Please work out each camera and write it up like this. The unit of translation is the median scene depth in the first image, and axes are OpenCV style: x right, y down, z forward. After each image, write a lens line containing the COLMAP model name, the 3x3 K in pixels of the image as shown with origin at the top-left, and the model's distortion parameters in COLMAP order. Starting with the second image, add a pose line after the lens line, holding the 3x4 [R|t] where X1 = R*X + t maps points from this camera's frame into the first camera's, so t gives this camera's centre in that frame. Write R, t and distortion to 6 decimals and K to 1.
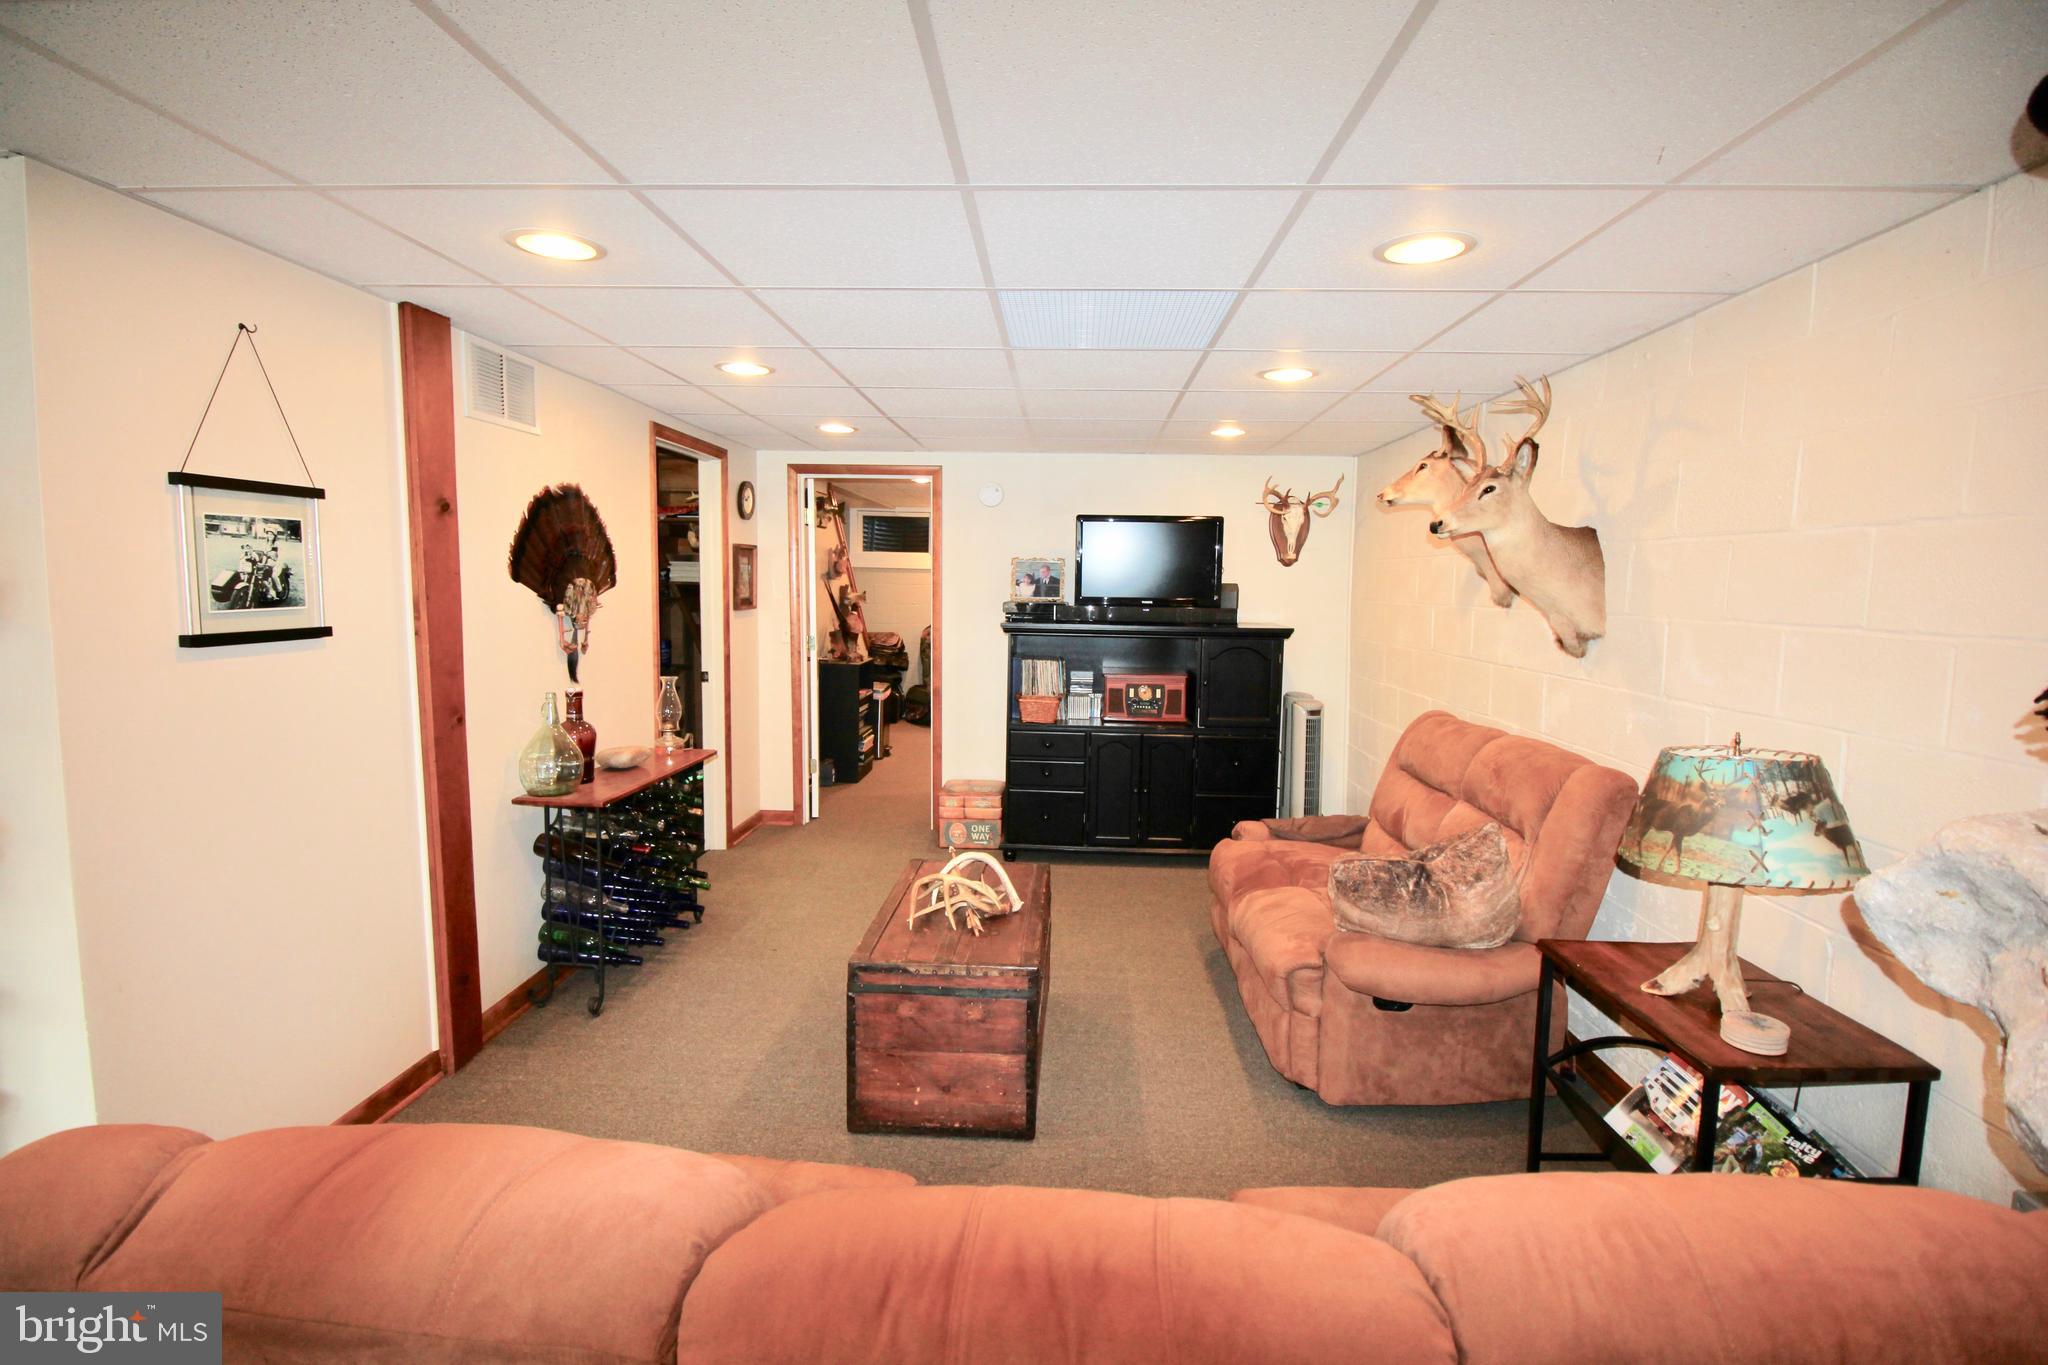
lens RADIAL K [[955.3, 0, 1026.8], [0, 955.3, 674.5], [0, 0, 1]] dist [-0.014298, -0.008204]
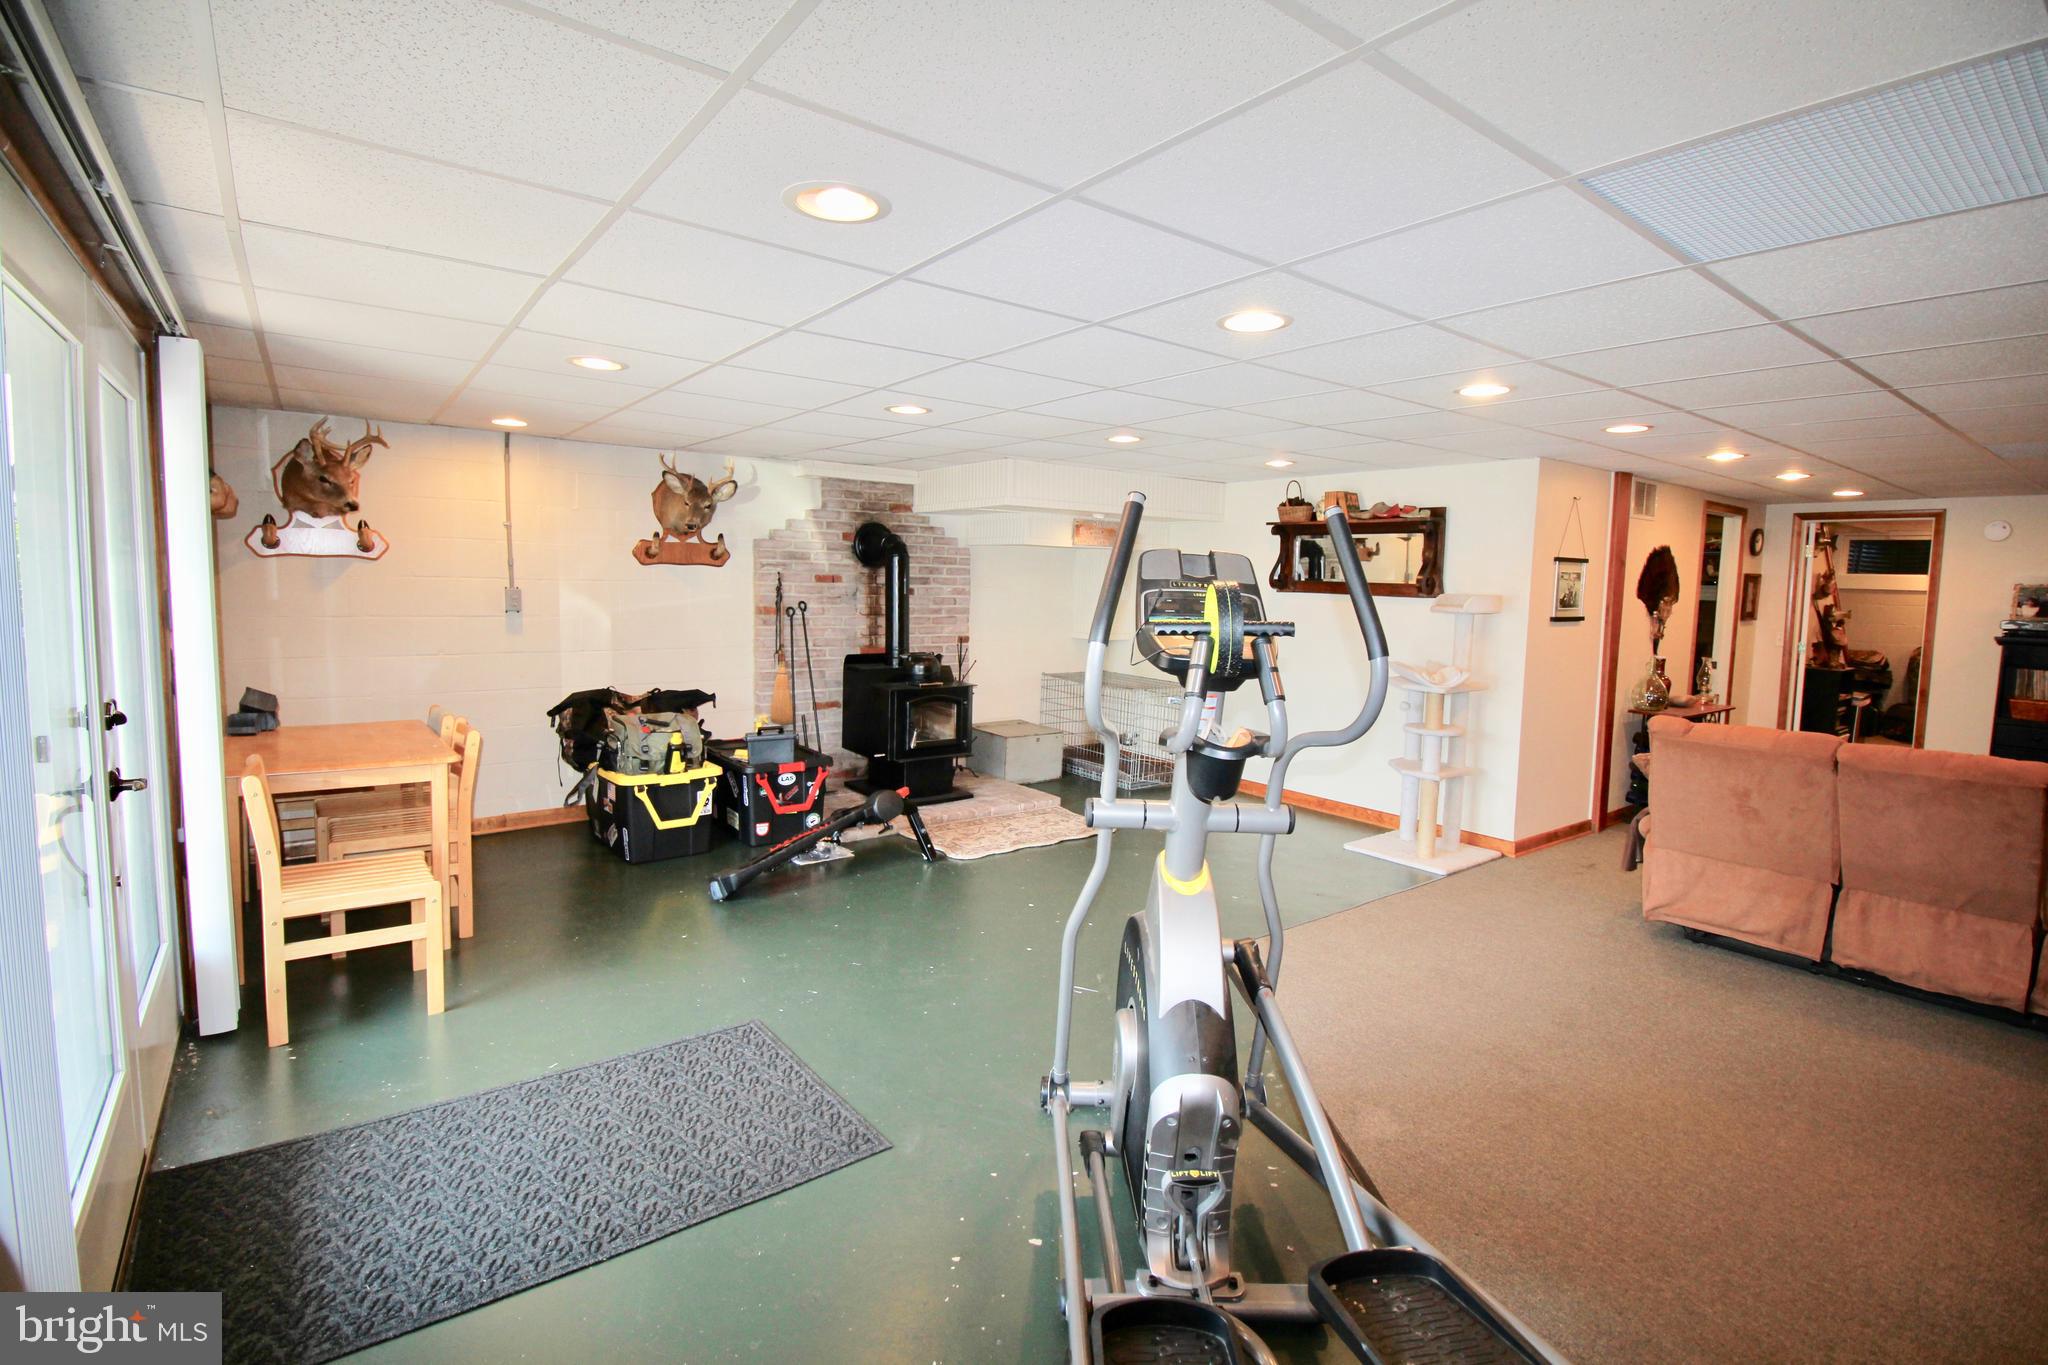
lens RADIAL K [[955.3, 0, 1025.1], [0, 955.3, 666.6], [0, 0, 1]] dist [-0.014298, -0.008204]
pose [[0.646633, 0.064145, -0.760100, 0.072482], [-0.082908, 0.996465, 0.013561, 0.066792], [0.758283, 0.054250, 0.649665, -0.678470]]
